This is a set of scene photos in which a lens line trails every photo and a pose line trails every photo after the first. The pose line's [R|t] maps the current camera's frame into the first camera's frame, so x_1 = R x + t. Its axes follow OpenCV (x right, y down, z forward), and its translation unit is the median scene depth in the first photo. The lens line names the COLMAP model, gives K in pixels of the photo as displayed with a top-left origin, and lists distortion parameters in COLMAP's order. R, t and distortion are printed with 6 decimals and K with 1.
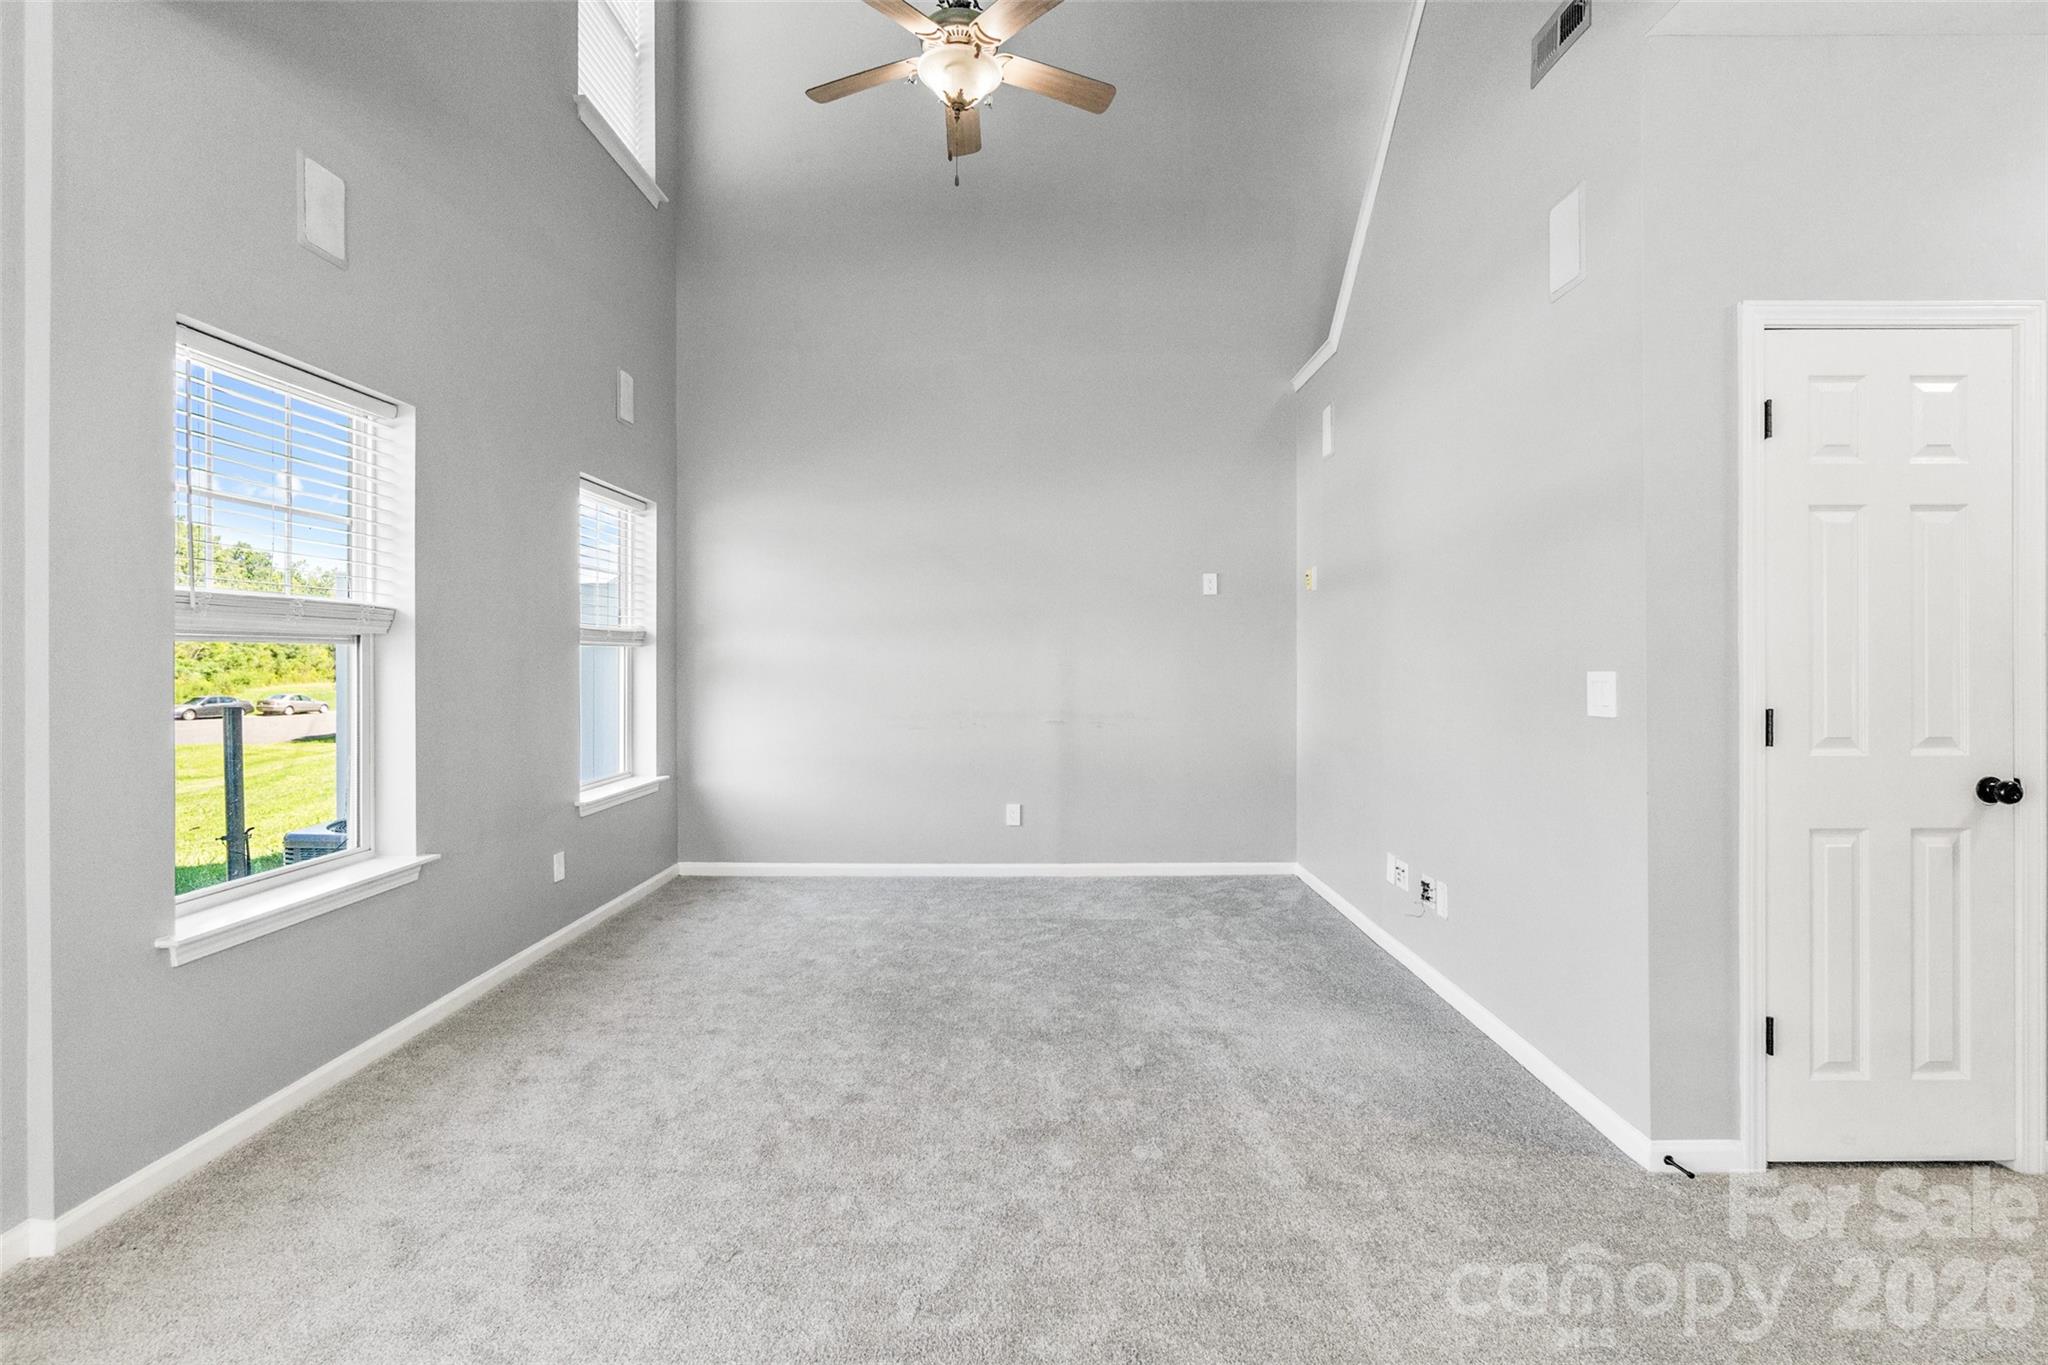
lens RADIAL K [[970.4, 0, 1030.1], [0, 970.4, 660.1], [0, 0, 1]] dist [-0.004636, -0.000133]
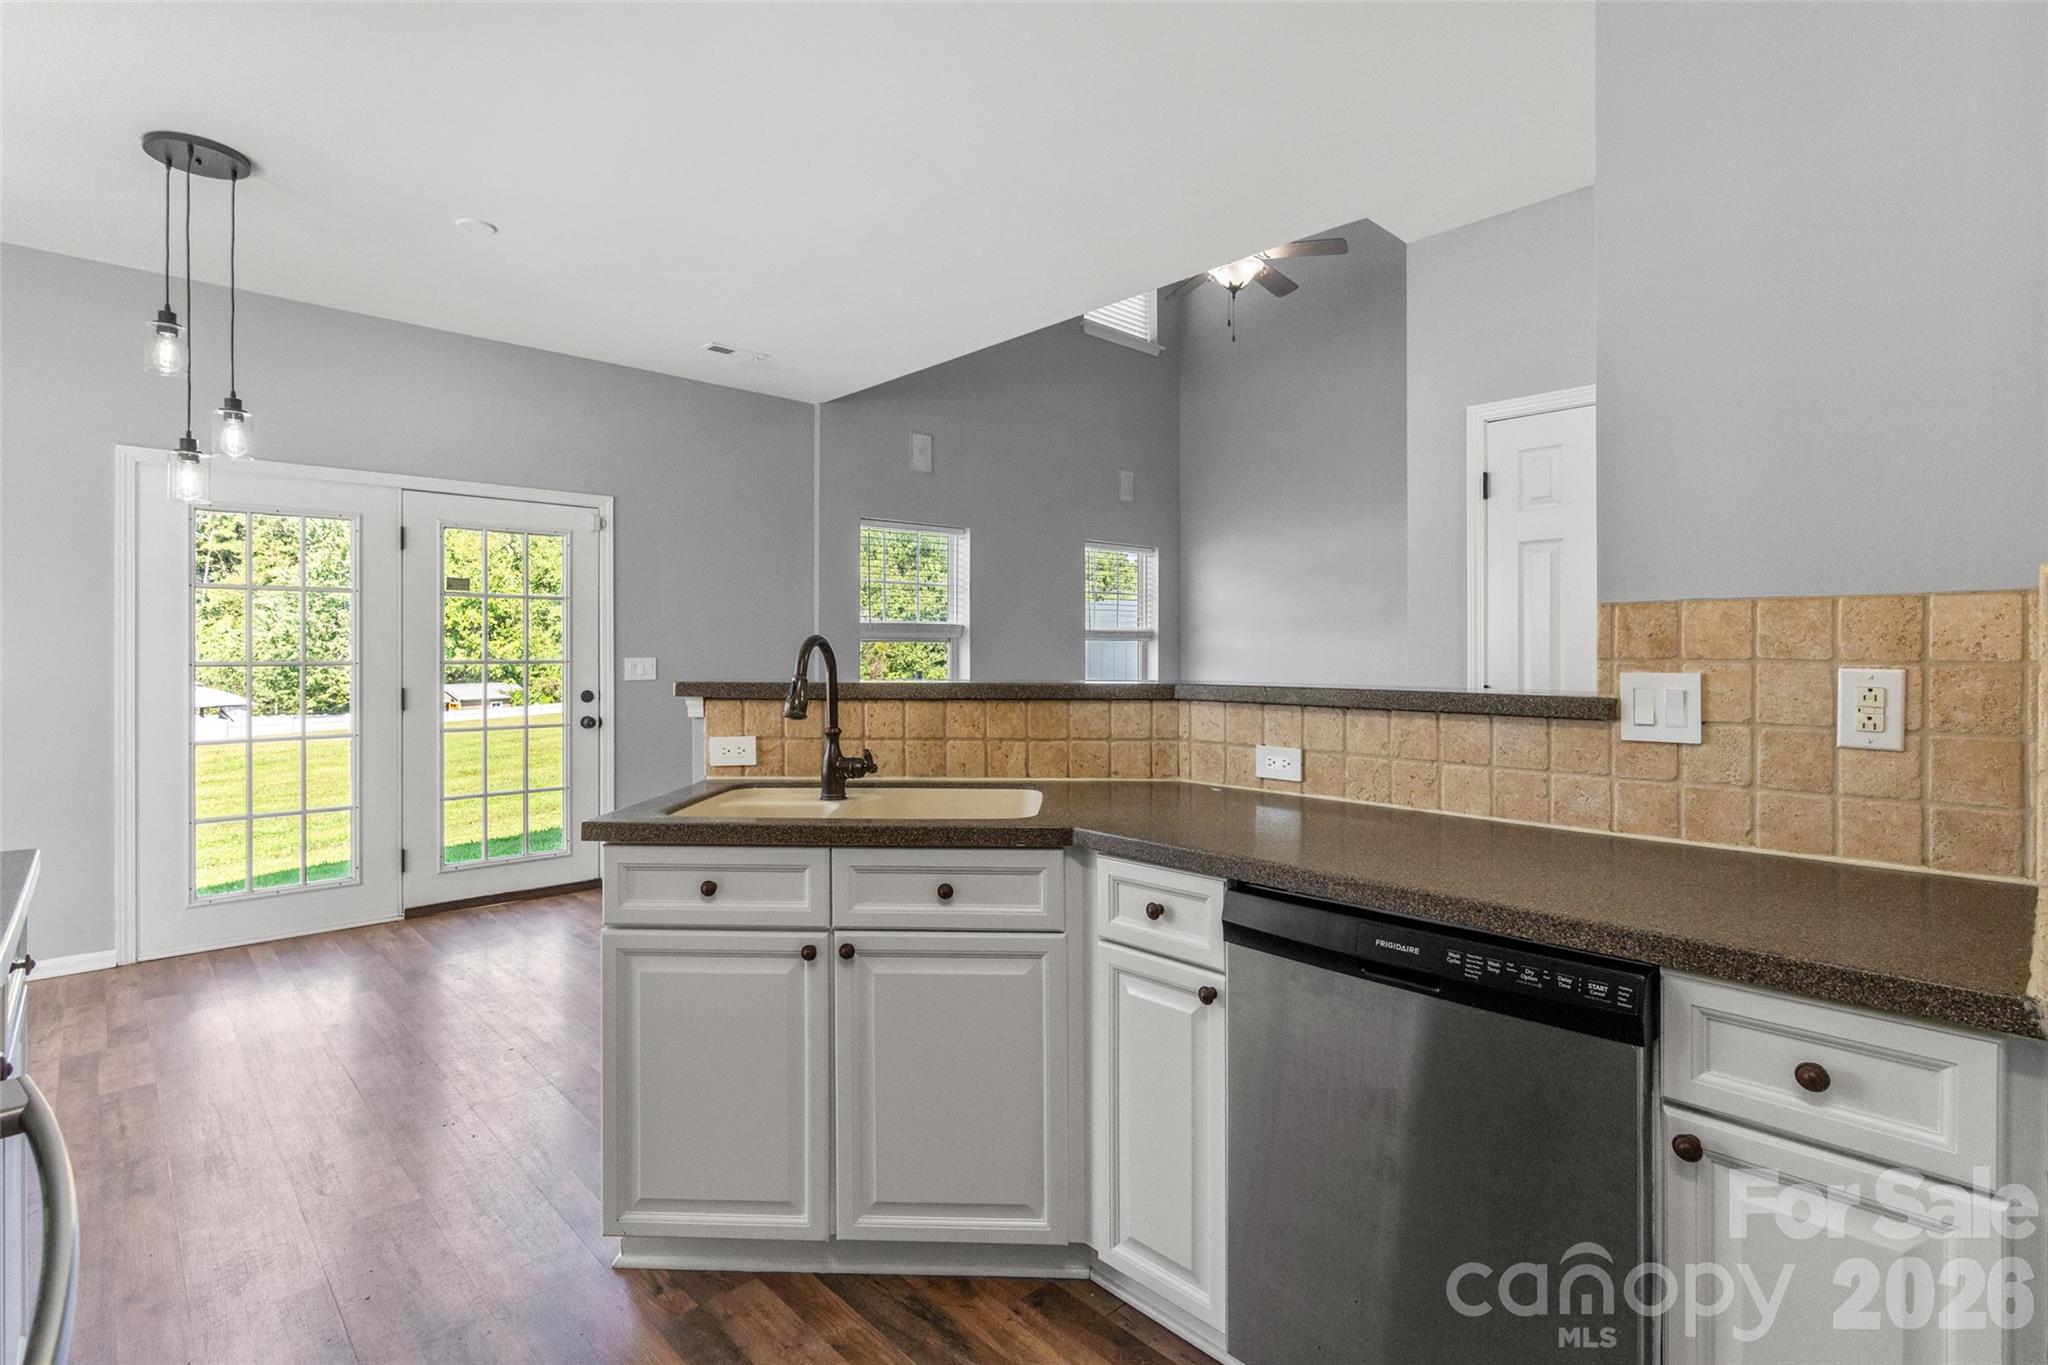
lens RADIAL K [[970.4, 0, 1030.1], [0, 970.4, 660.1], [0, 0, 1]] dist [-0.004636, -0.000133]
pose [[0.691523, 0.008944, -0.722299, 0.847428], [-0.000525, 0.999929, 0.011879, -0.002339], [0.722354, -0.007836, 0.691479, -0.310087]]
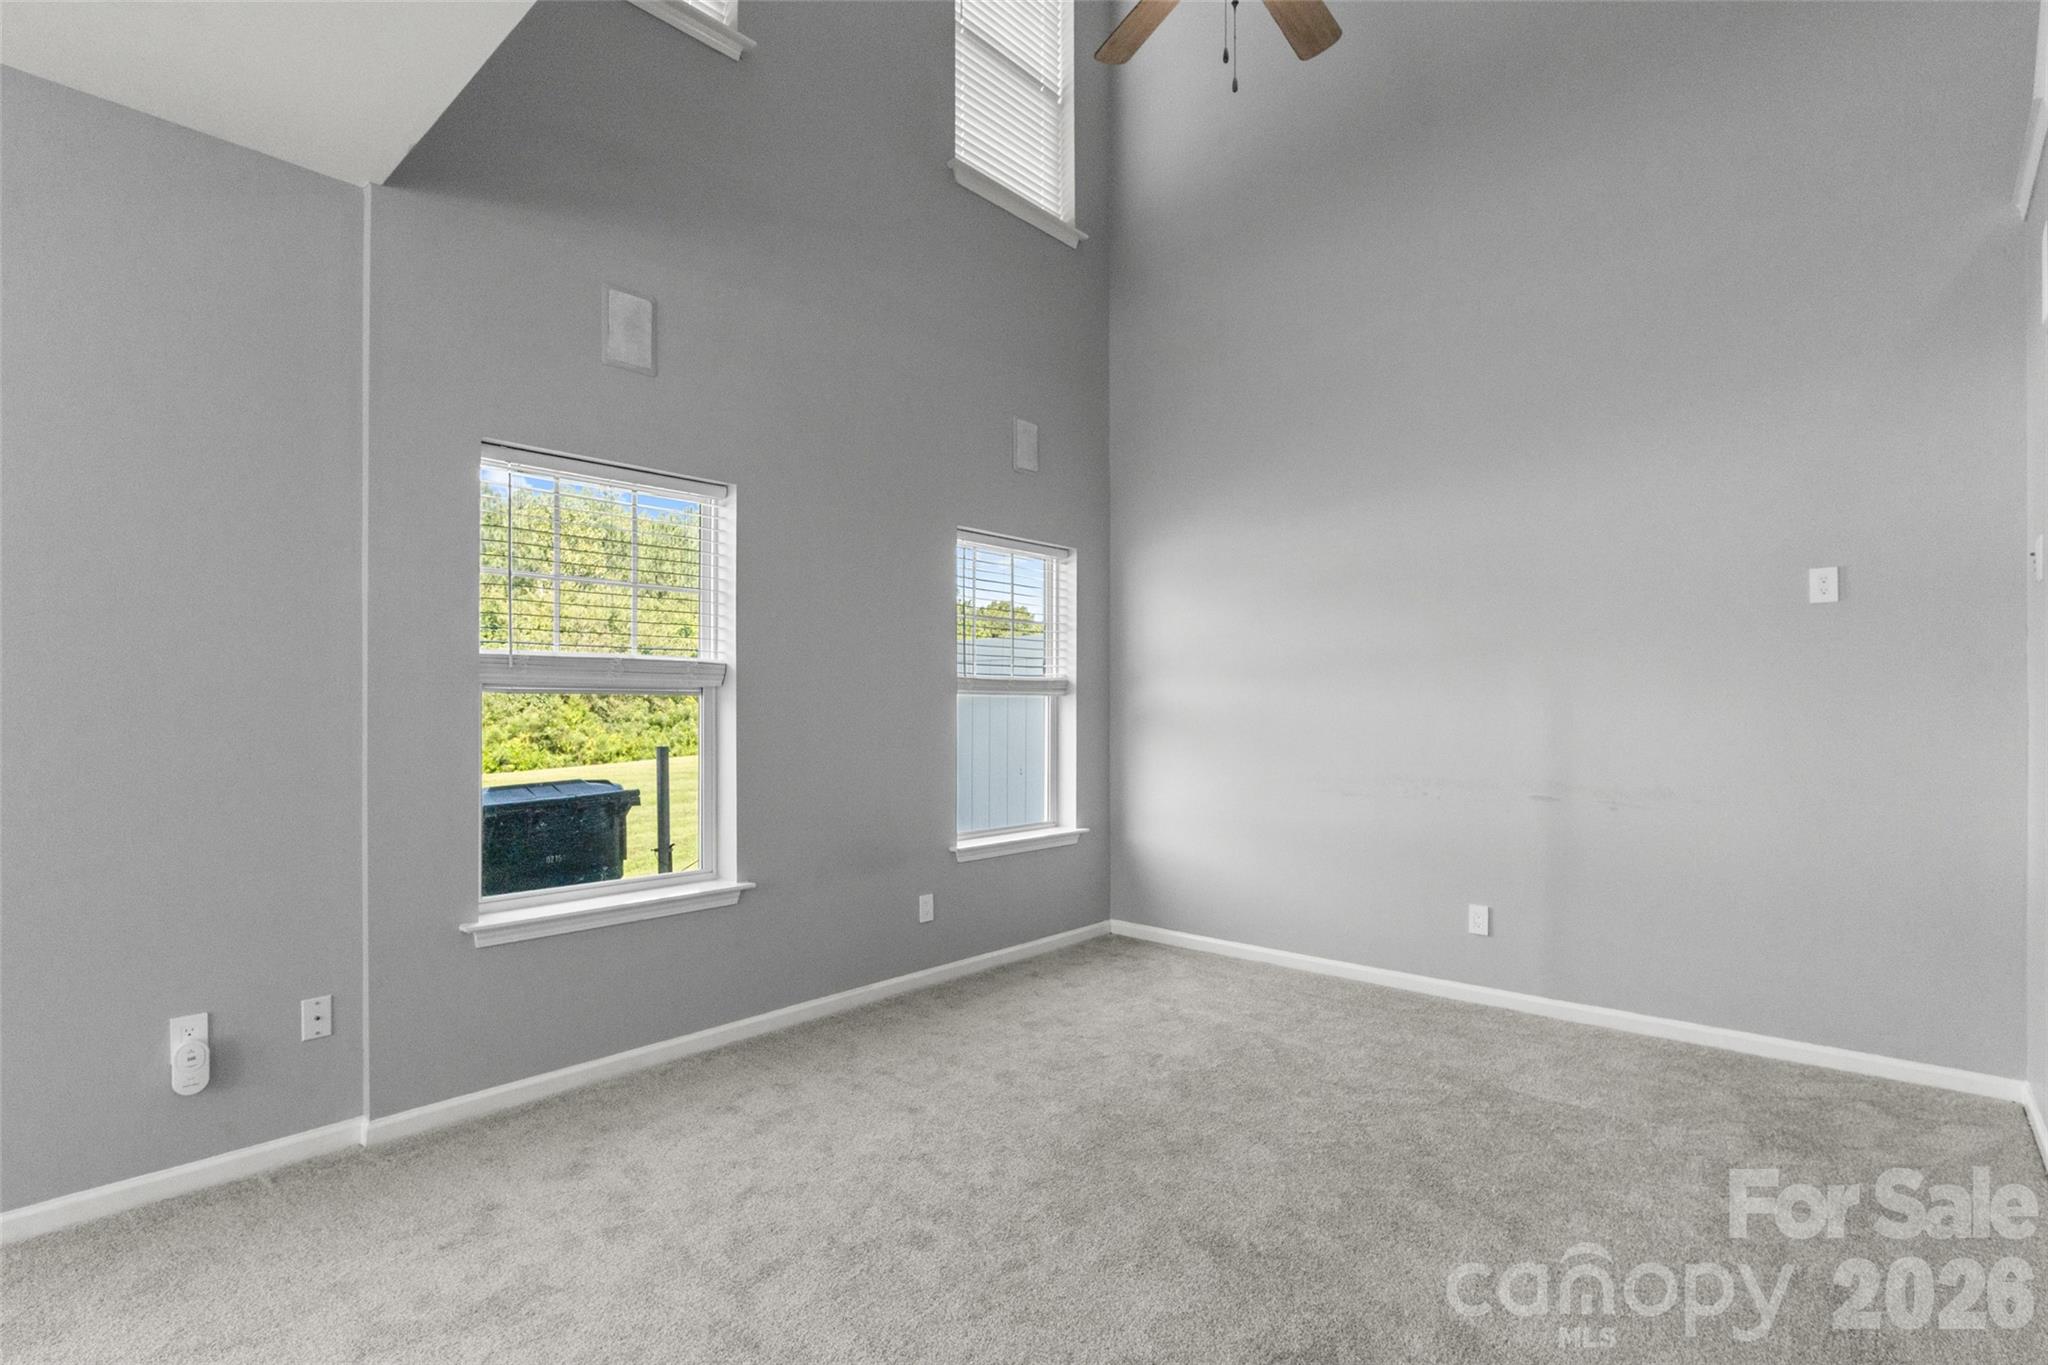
lens RADIAL K [[972.0, 0, 1015.7], [0, 972.0, 707.7], [0, 0, 1]] dist [-0.005330, -0.000084]
pose [[0.747196, 0.000050, -0.664604, 0.317952], [-0.001482, 0.999998, -0.001591, -0.000254], [0.664602, 0.002174, 0.747194, 0.324455]]
